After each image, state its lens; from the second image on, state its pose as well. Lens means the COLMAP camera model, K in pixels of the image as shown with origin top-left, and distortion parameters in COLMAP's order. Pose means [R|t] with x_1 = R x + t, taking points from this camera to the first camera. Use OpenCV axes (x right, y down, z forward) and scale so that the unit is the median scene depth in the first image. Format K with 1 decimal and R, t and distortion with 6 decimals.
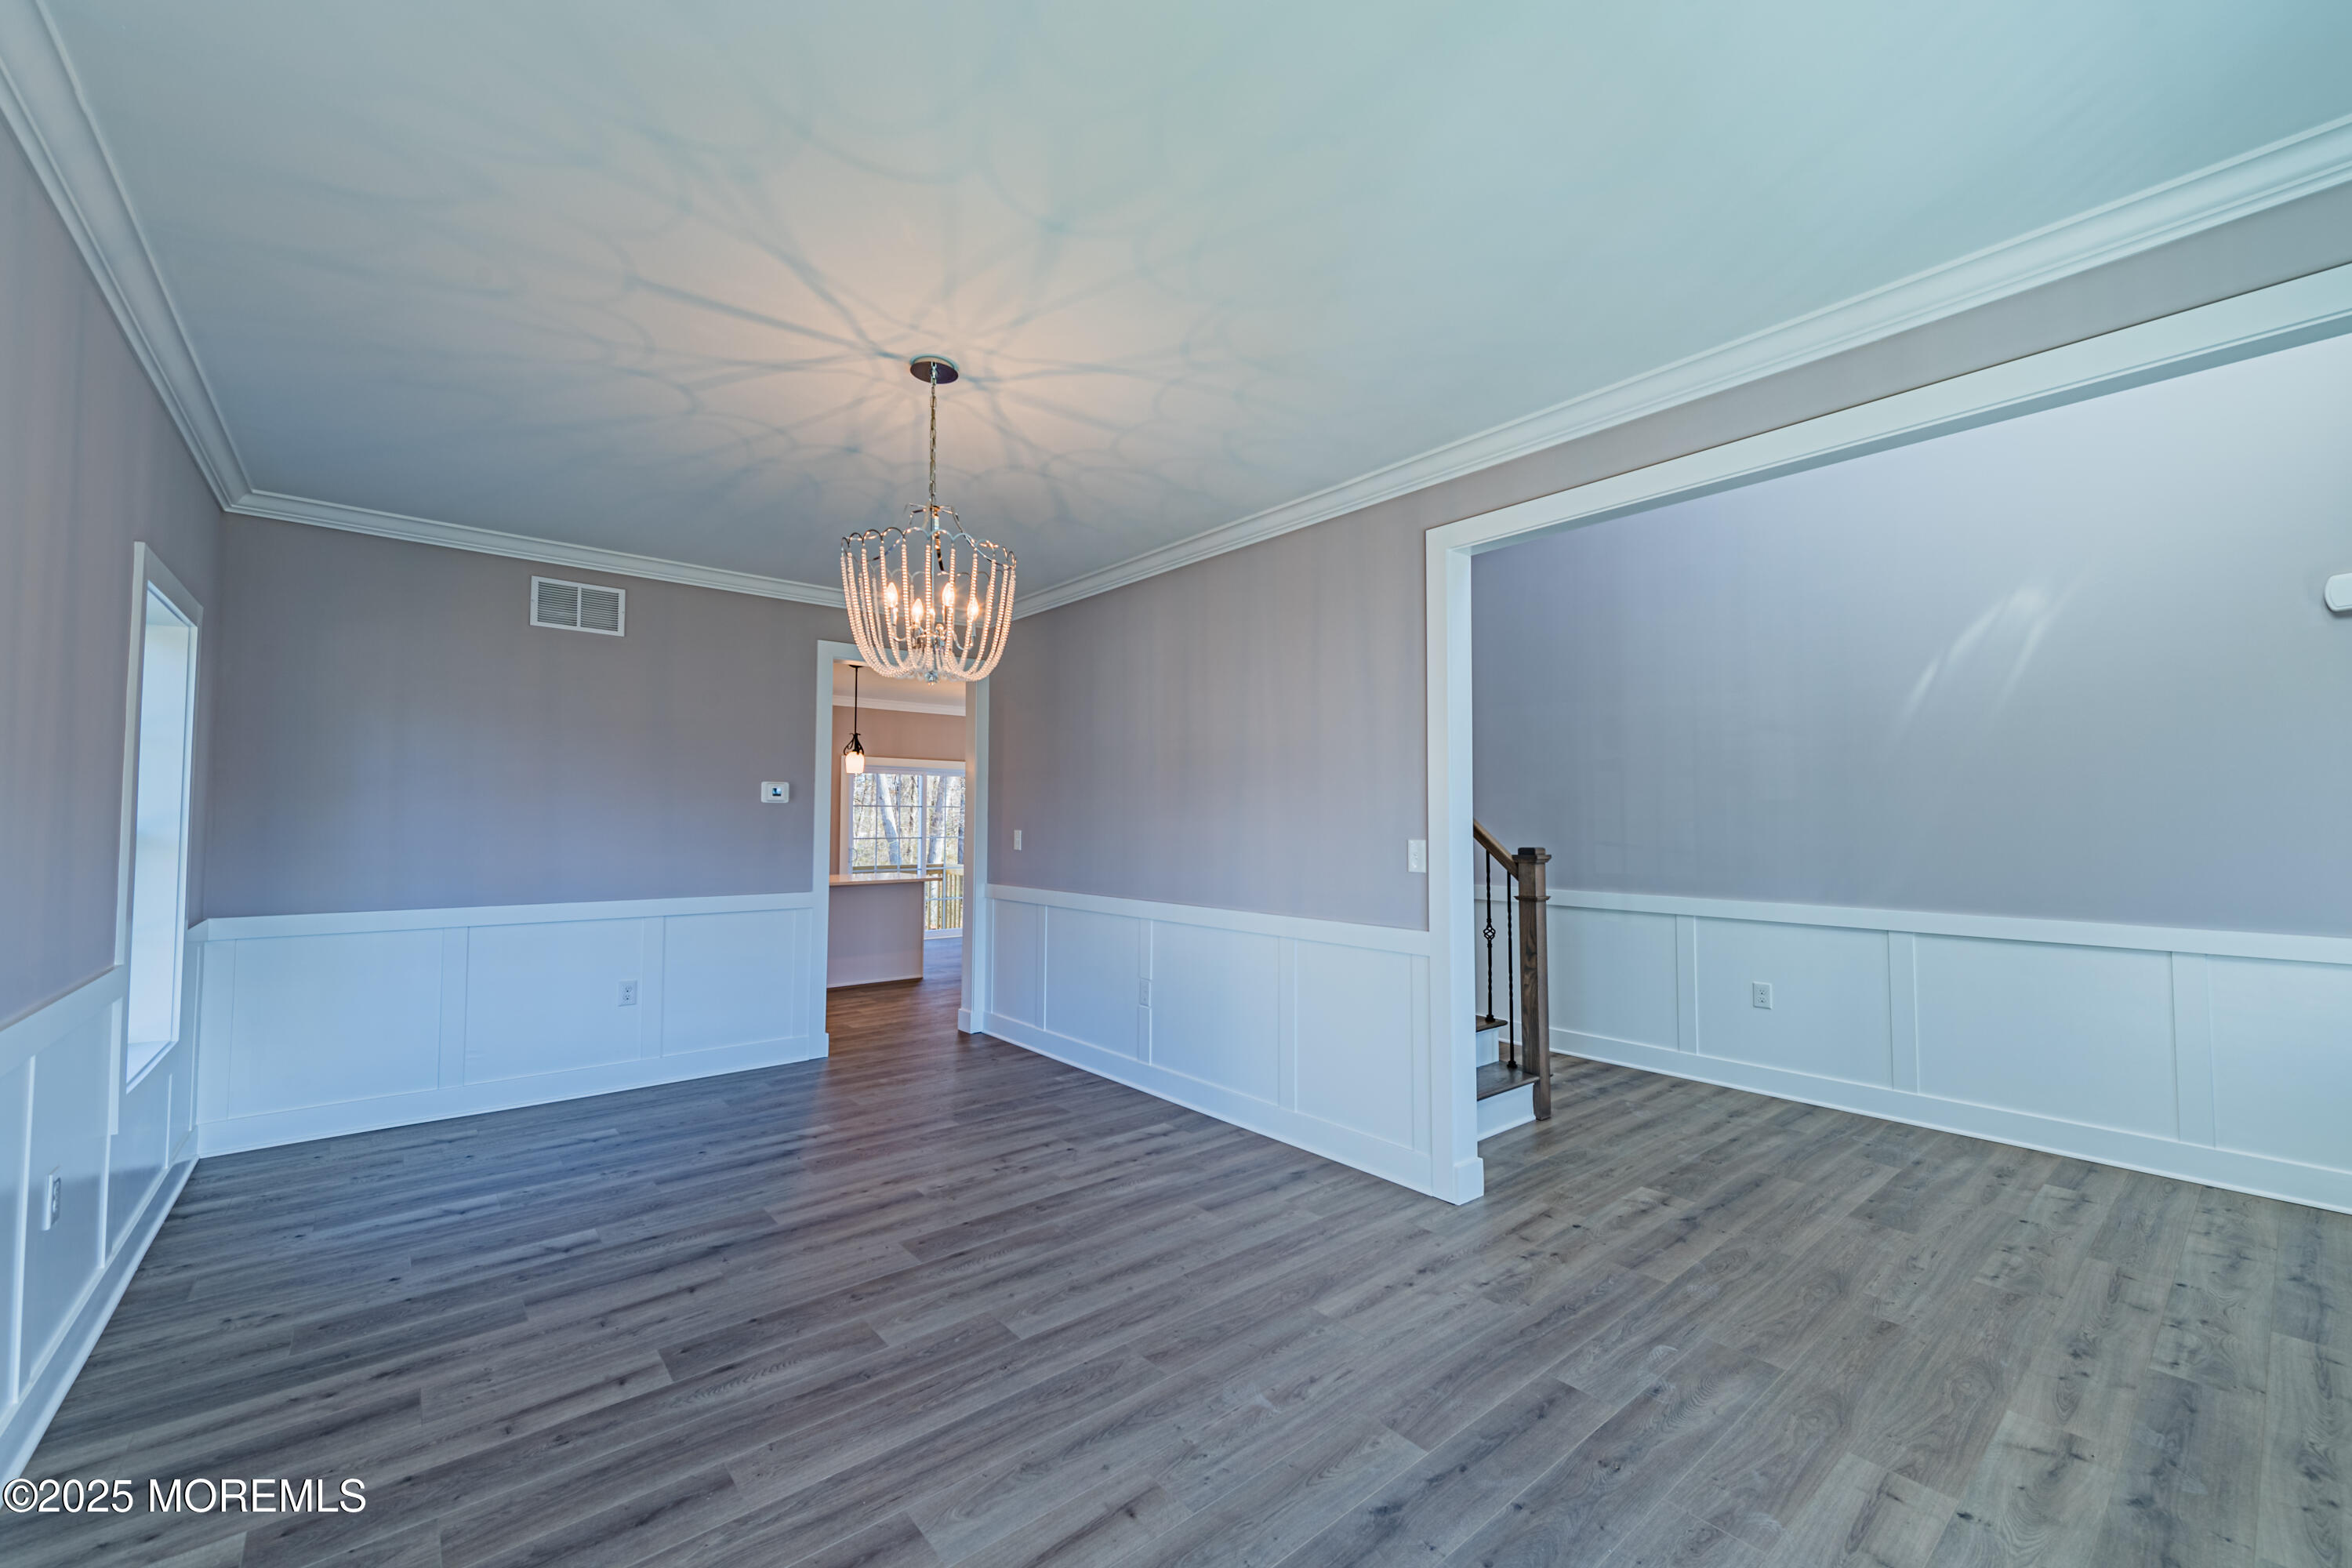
lens RADIAL K [[926.2, 0, 1171.8], [0, 926.2, 791.1], [0, 0, 1]] dist [0.016140, -0.000514]
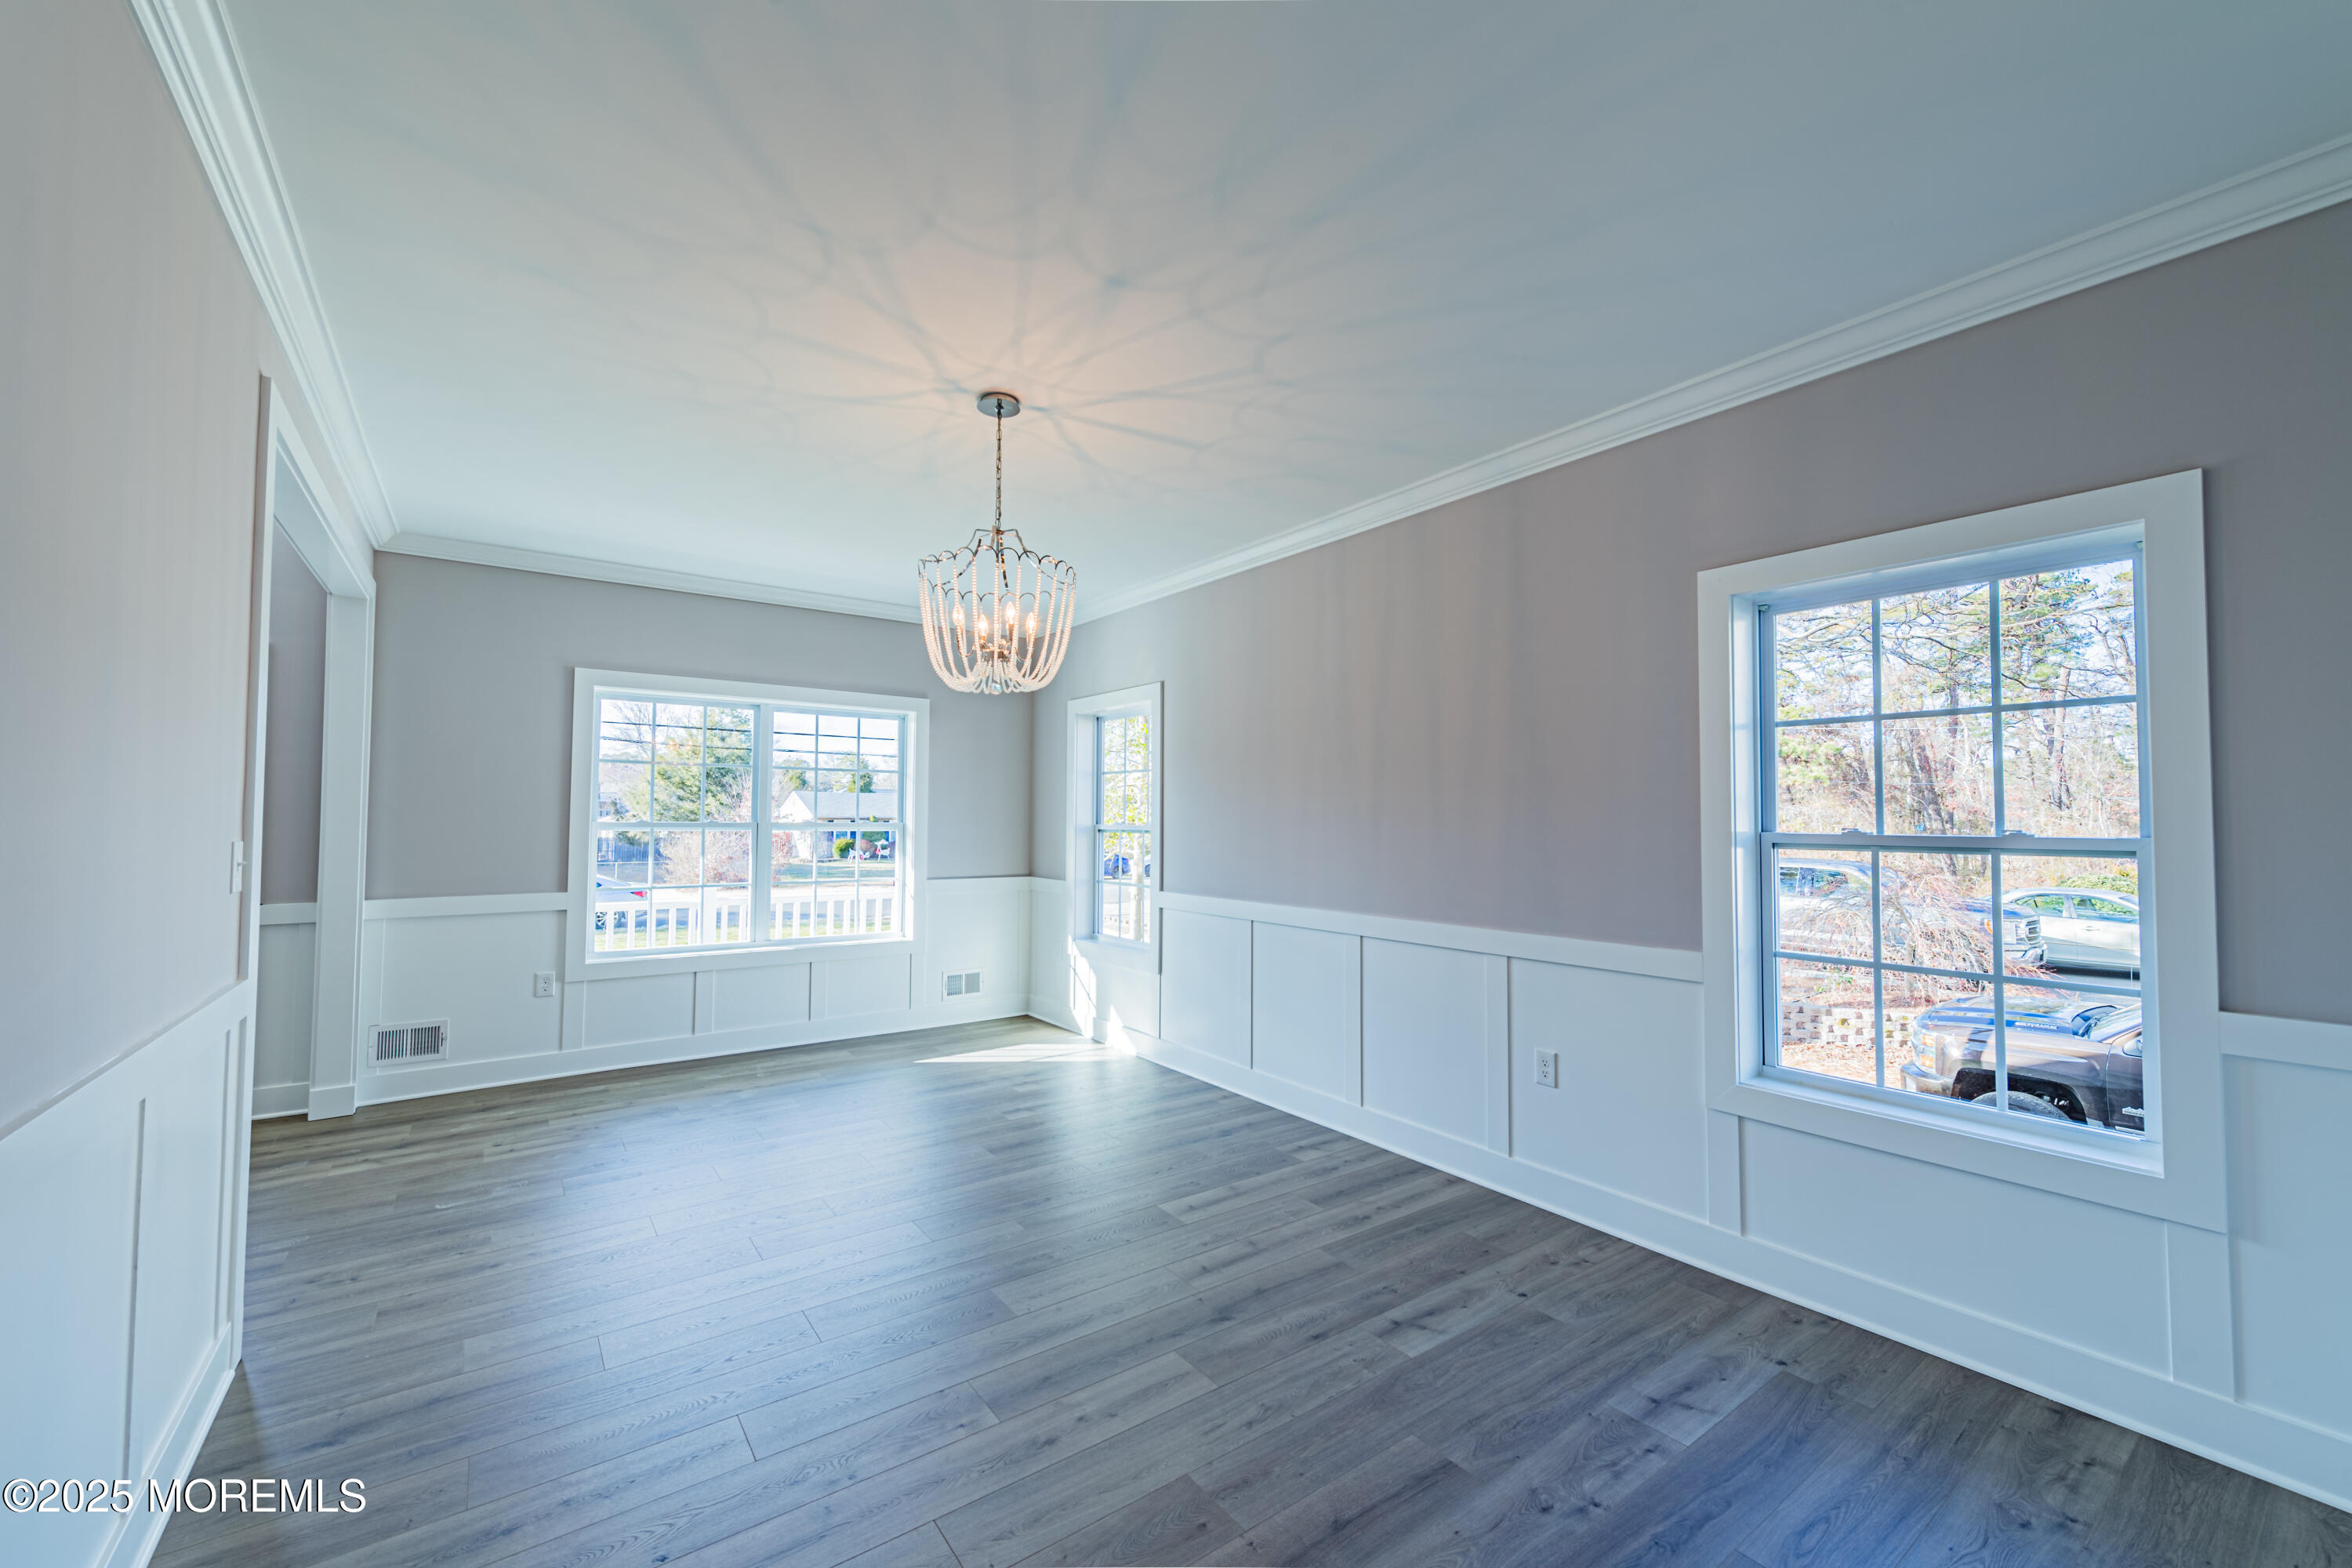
lens RADIAL K [[926.2, 0, 1171.8], [0, 926.2, 791.1], [0, 0, 1]] dist [0.016140, -0.000514]
pose [[-0.997981, -0.006497, 0.063175, -0.433829], [-0.010764, 0.997665, -0.067437, 0.057065], [-0.062589, -0.067981, -0.995721, 1.671929]]
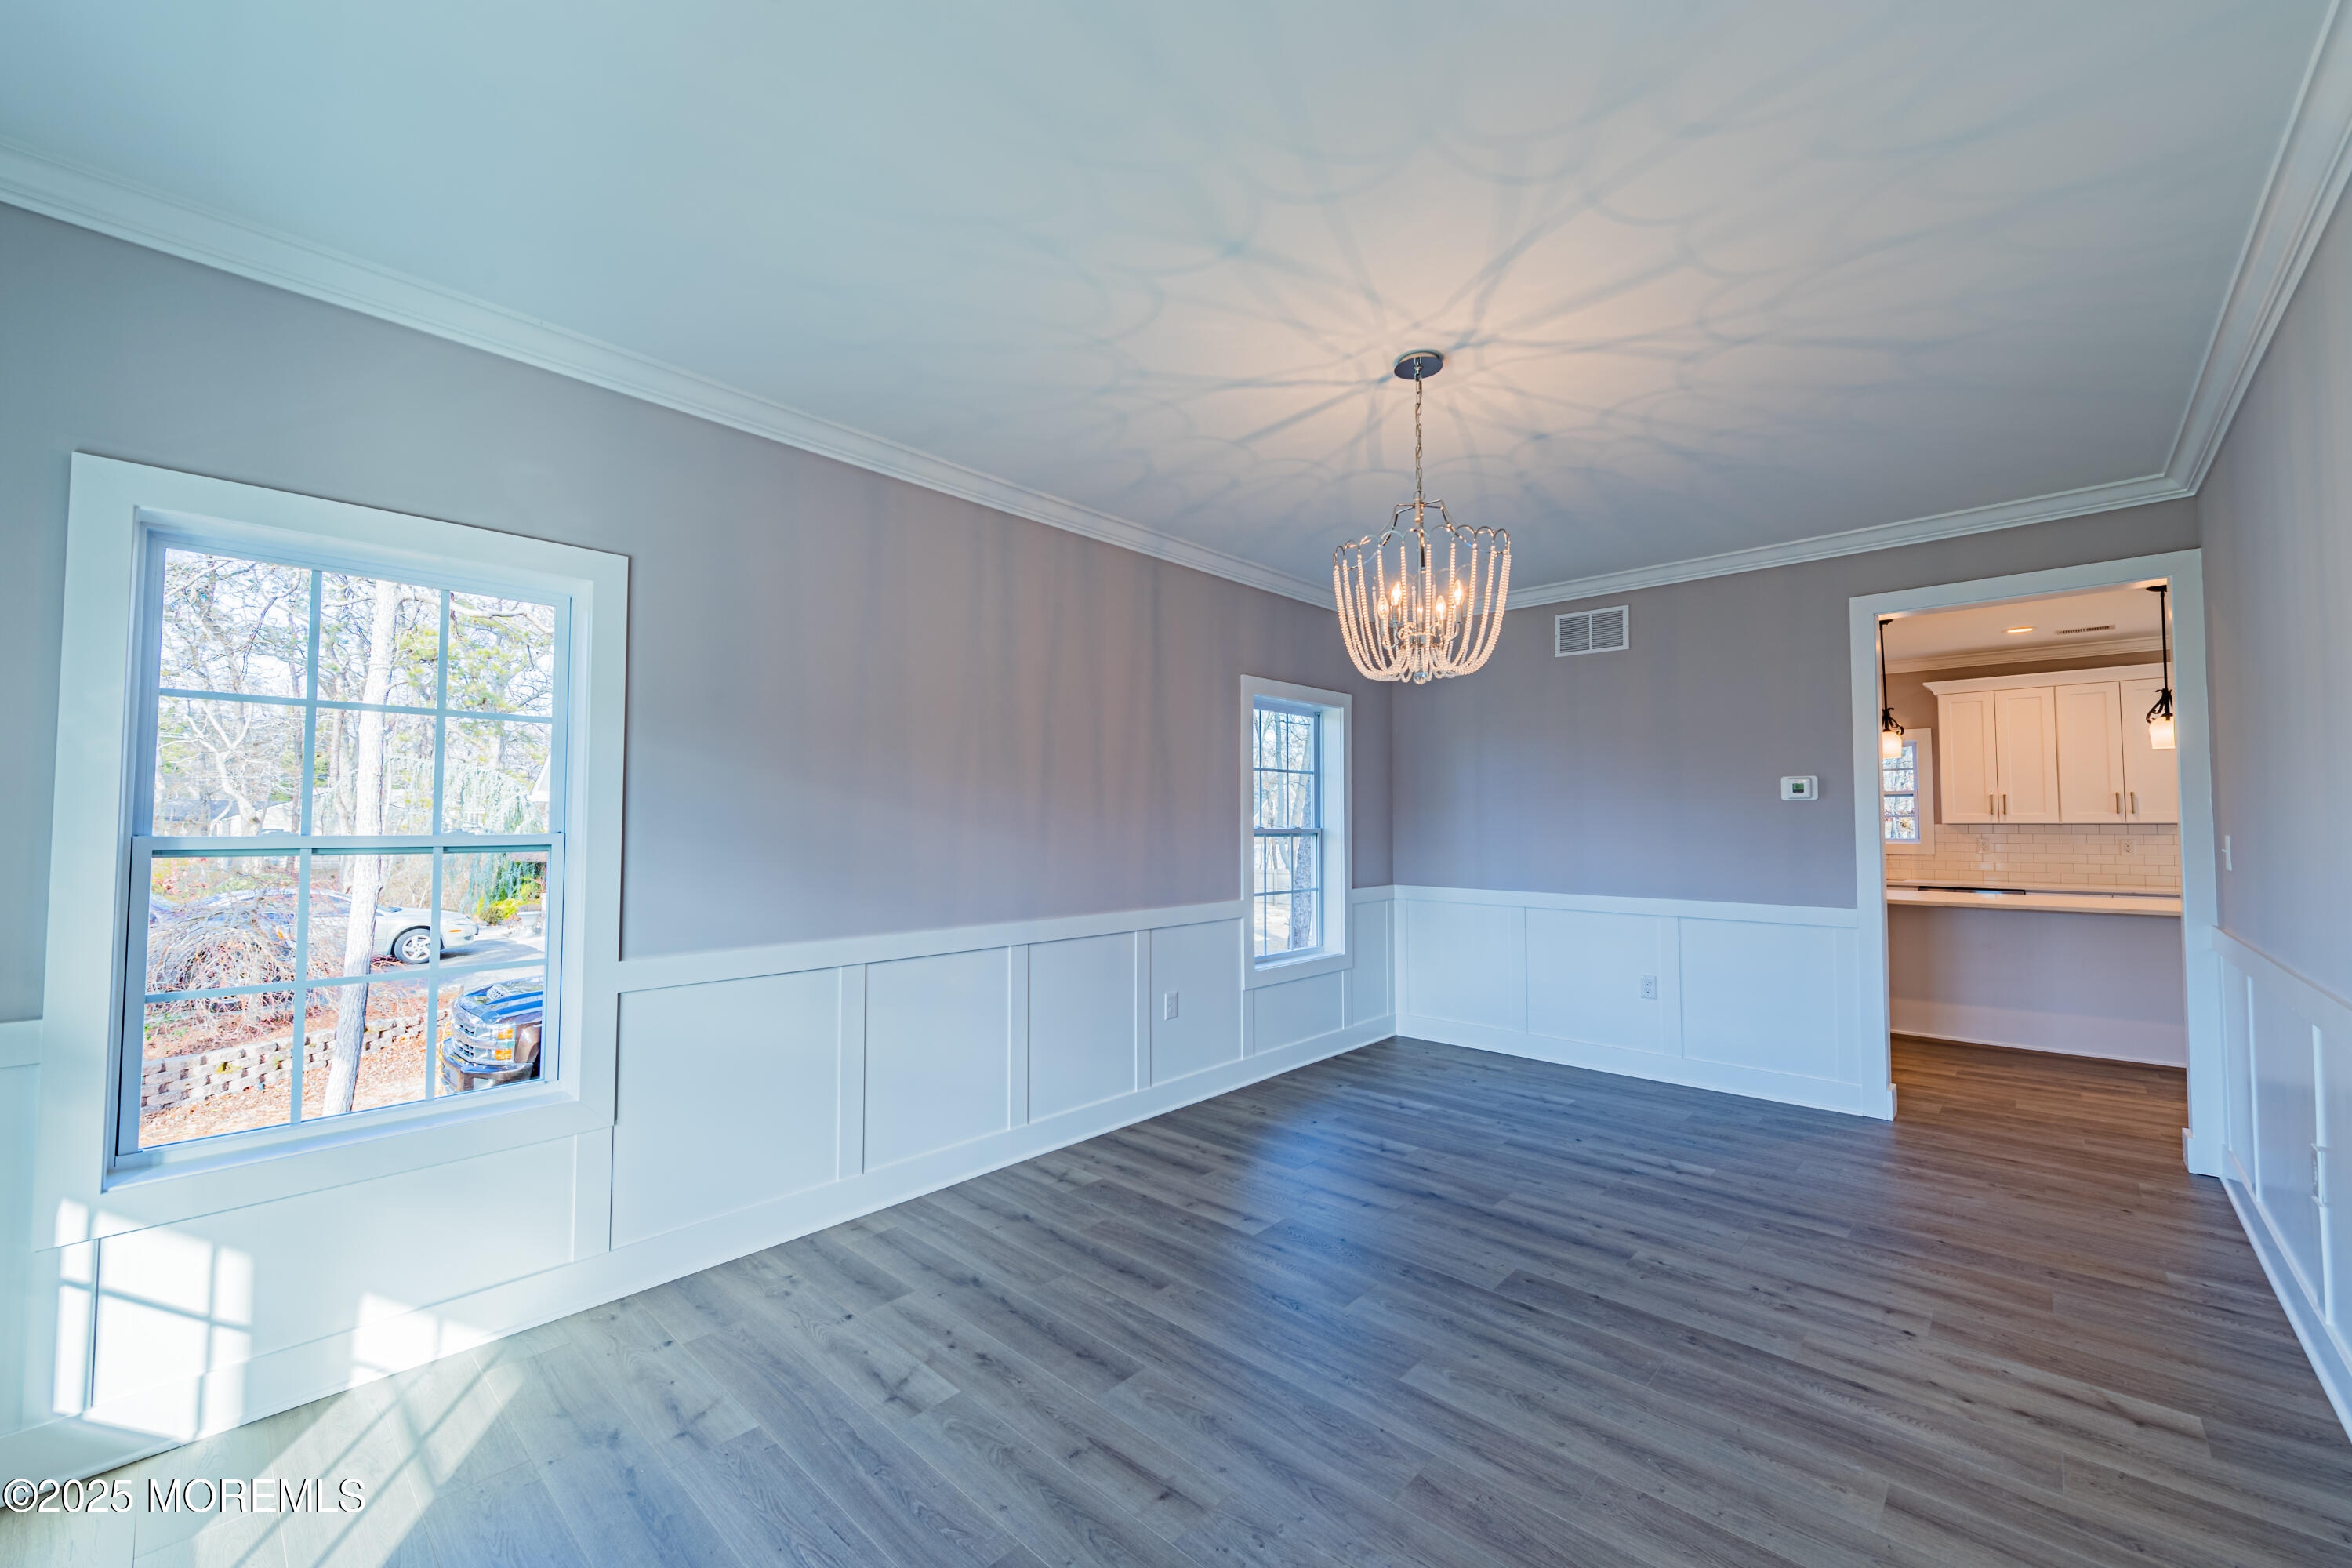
lens RADIAL K [[921.1, 0, 1180.0], [0, 921.1, 790.3], [0, 0, 1]] dist [0.010295, -0.000360]
pose [[0.132400, -0.039773, -0.990398, 0.544027], [0.037116, 0.998693, -0.035144, 0.019048], [0.990501, -0.032107, 0.133703, 0.494312]]
